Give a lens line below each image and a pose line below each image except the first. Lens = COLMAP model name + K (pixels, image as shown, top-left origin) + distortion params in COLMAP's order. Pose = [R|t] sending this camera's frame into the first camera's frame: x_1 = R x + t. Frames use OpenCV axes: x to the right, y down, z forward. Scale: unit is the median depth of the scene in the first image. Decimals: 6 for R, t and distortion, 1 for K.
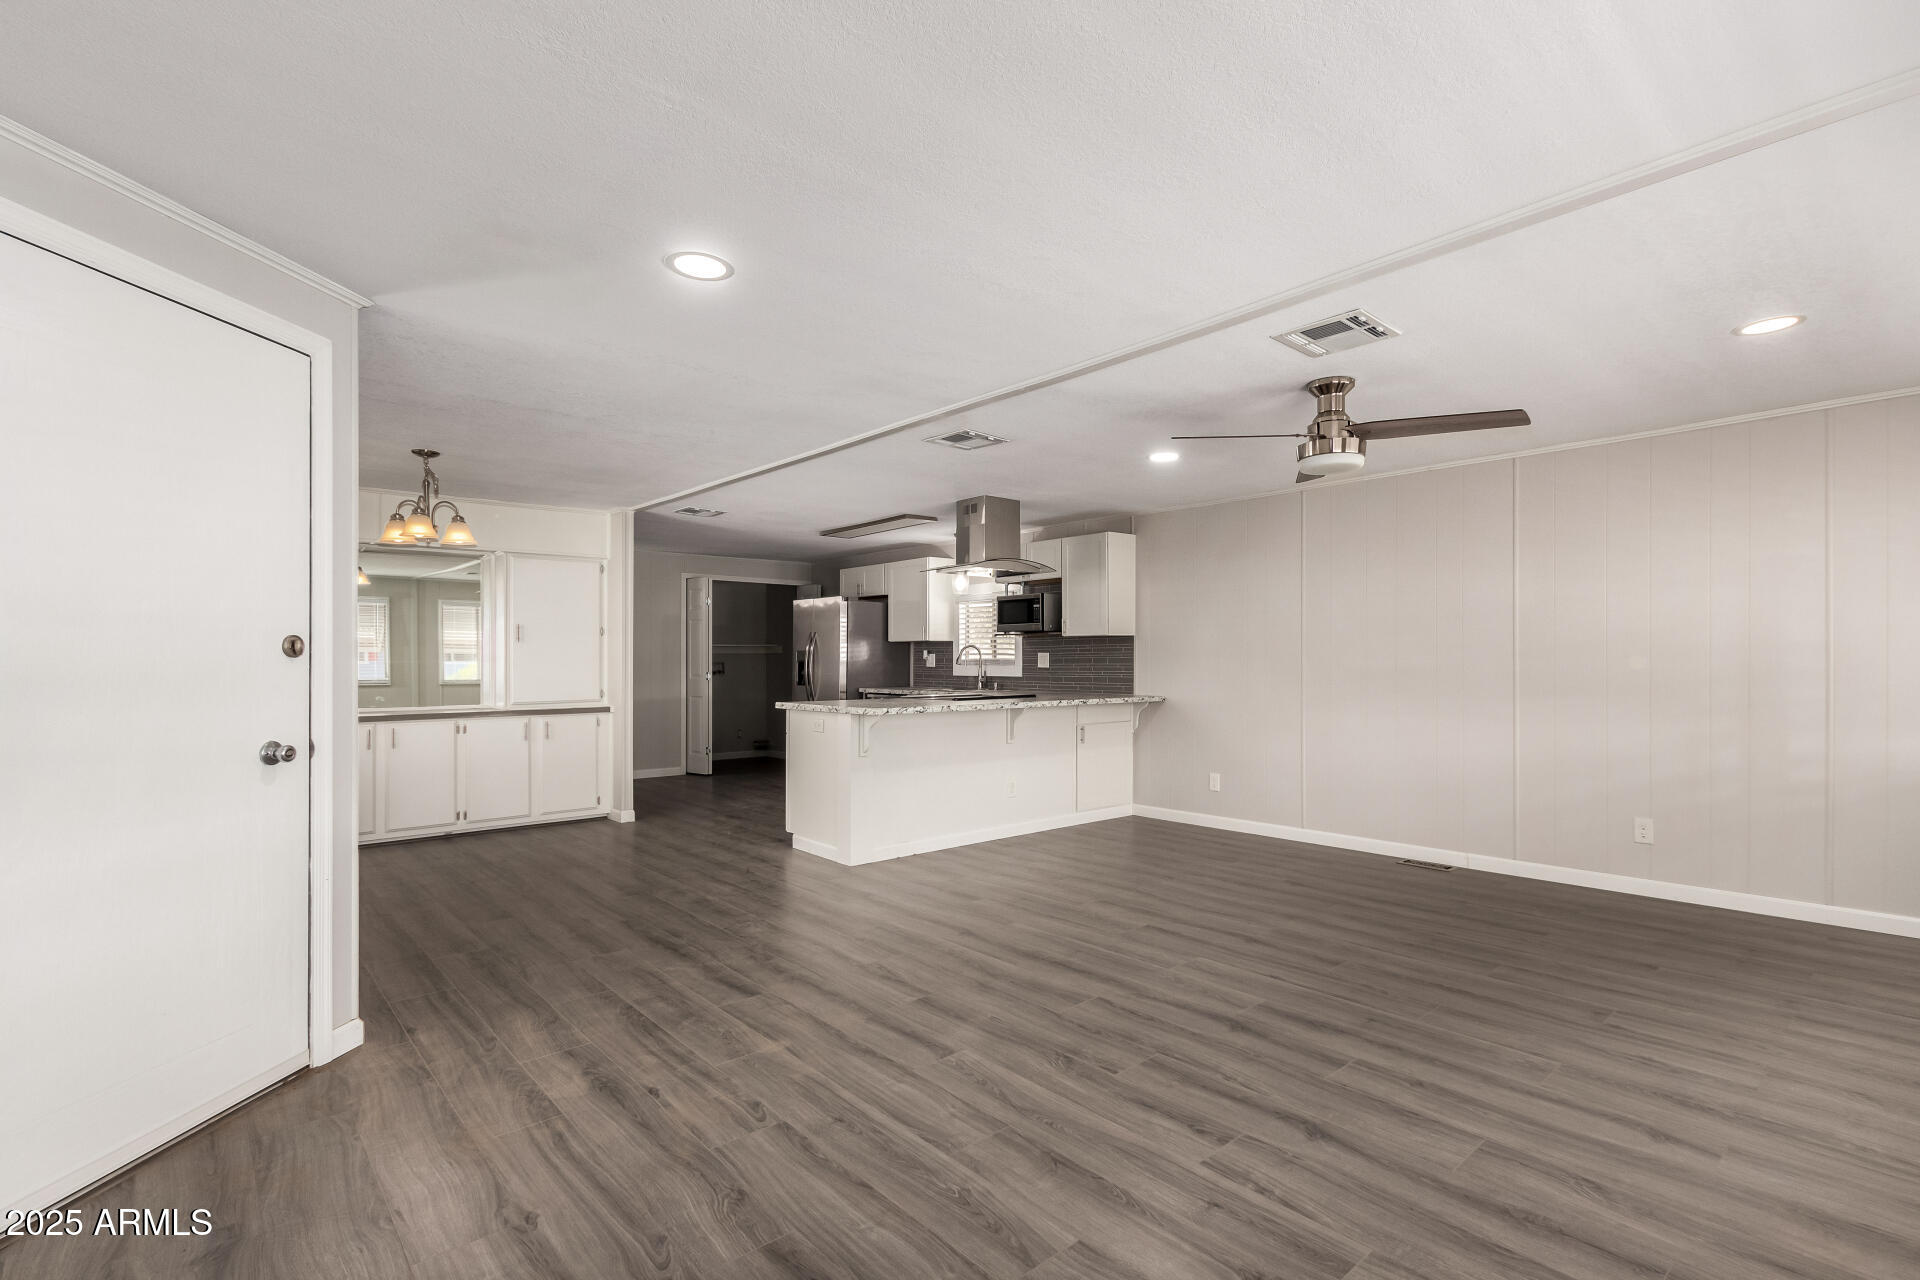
lens RADIAL K [[901.5, 0, 957.1], [0, 901.5, 664.9], [0, 0, 1]] dist [0.000325, -0.001046]
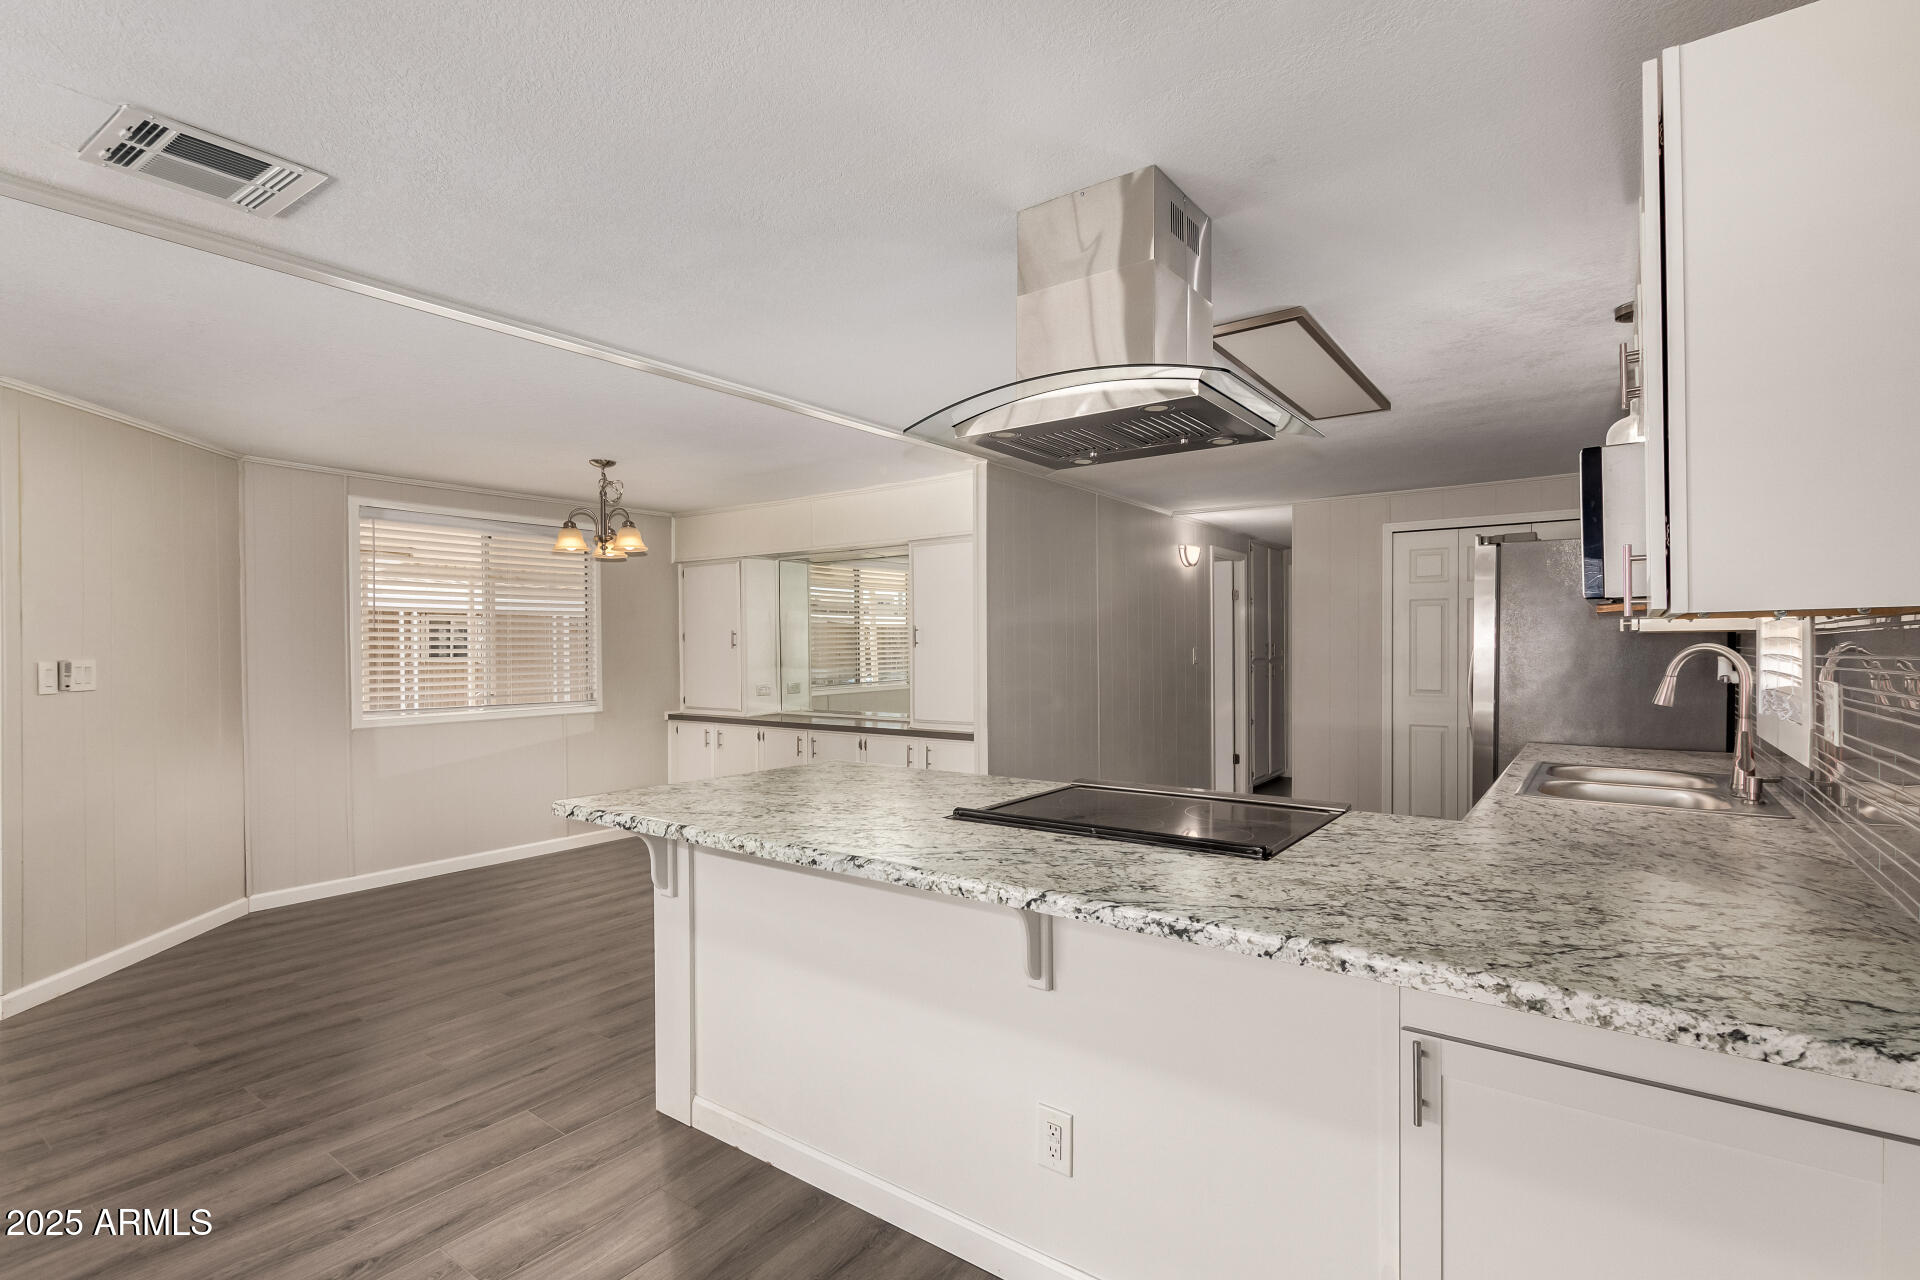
lens RADIAL K [[890.0, 0, 960.0], [0, 890.0, 640.0], [0, 0, 1]] dist [-0.001911, -0.000338]
pose [[0.224593, -0.005745, -0.974436, 0.658957], [-0.001113, 0.999980, -0.006152, -0.054971], [0.974452, 0.002466, 0.224582, 1.746775]]
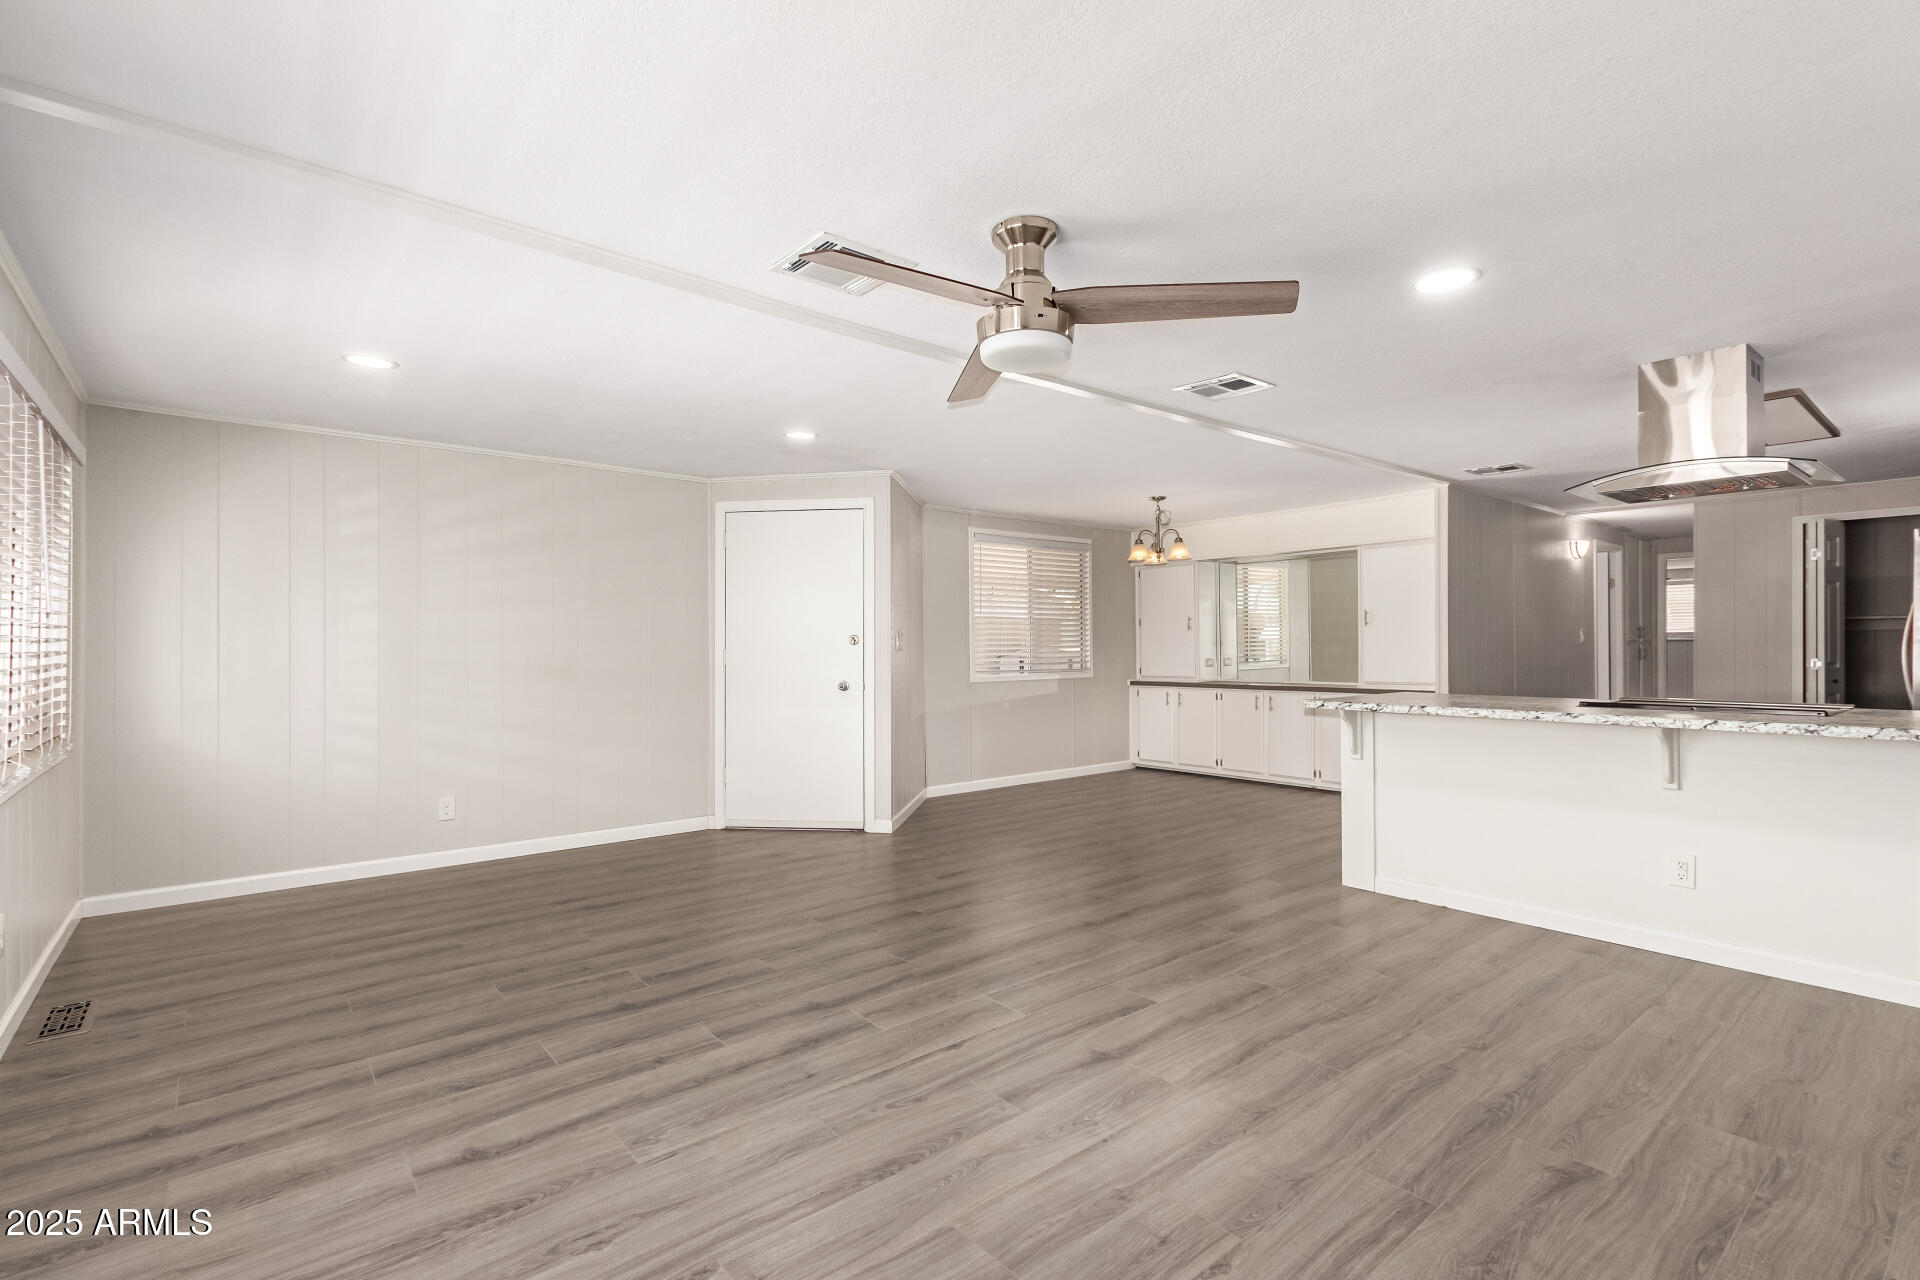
lens RADIAL K [[877.2, 0, 956.6], [0, 877.2, 635.1], [0, 0, 1]] dist [0.002567, -0.000168]
pose [[-0.028006, -0.009680, -0.999561, 1.198848], [-0.000025, 0.999953, -0.009684, -0.008255], [0.999608, -0.000247, -0.028005, 1.087739]]
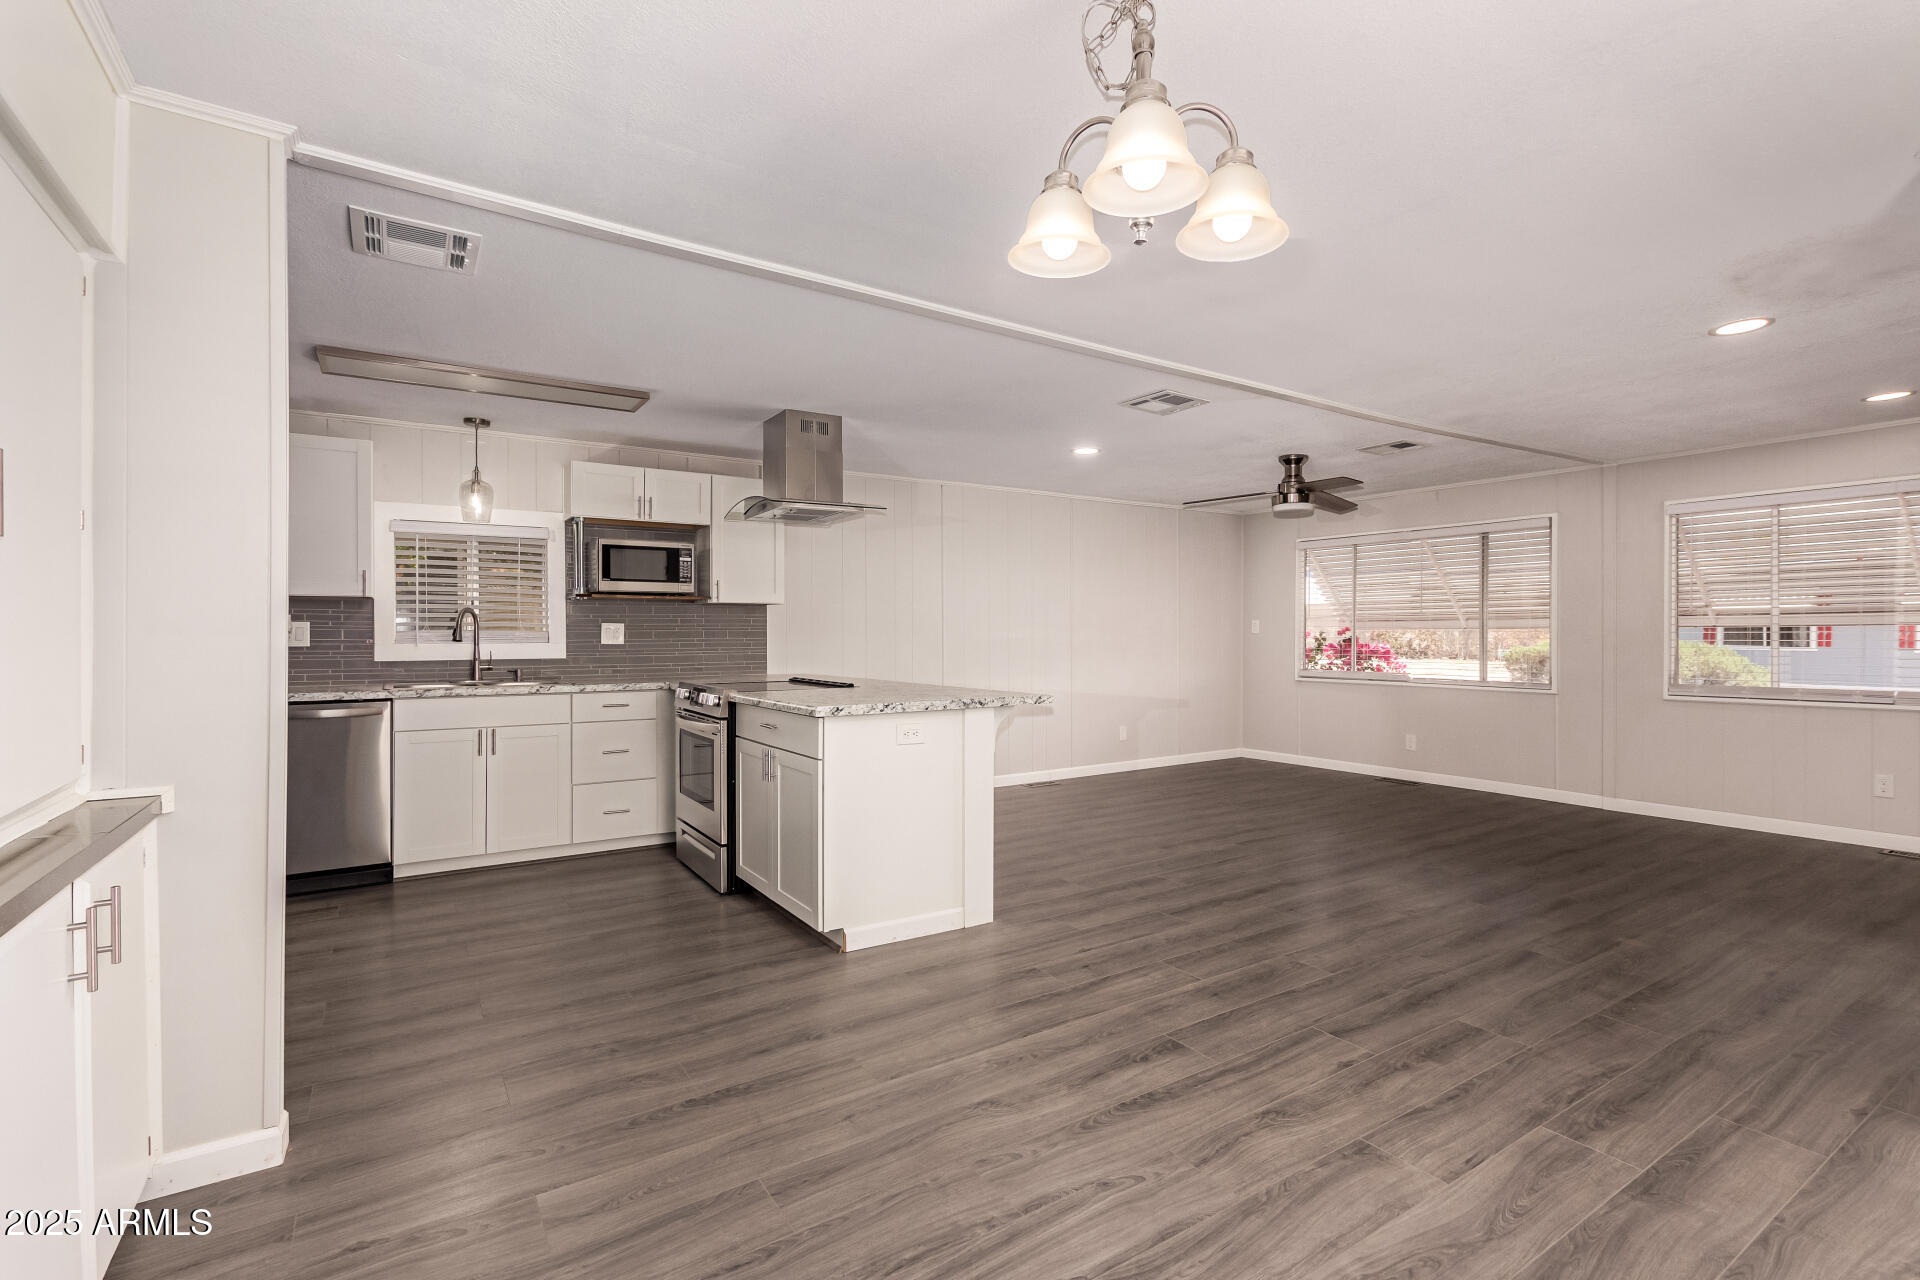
lens RADIAL K [[884.9, 0, 970.4], [0, 884.9, 639.2], [0, 0, 1]] dist [-0.001003, -0.000802]
pose [[0.124742, -0.003254, 0.992184, -1.345199], [0.006666, 0.999975, 0.002441, -0.001942], [-0.992167, 0.006310, 0.124761, 1.541574]]
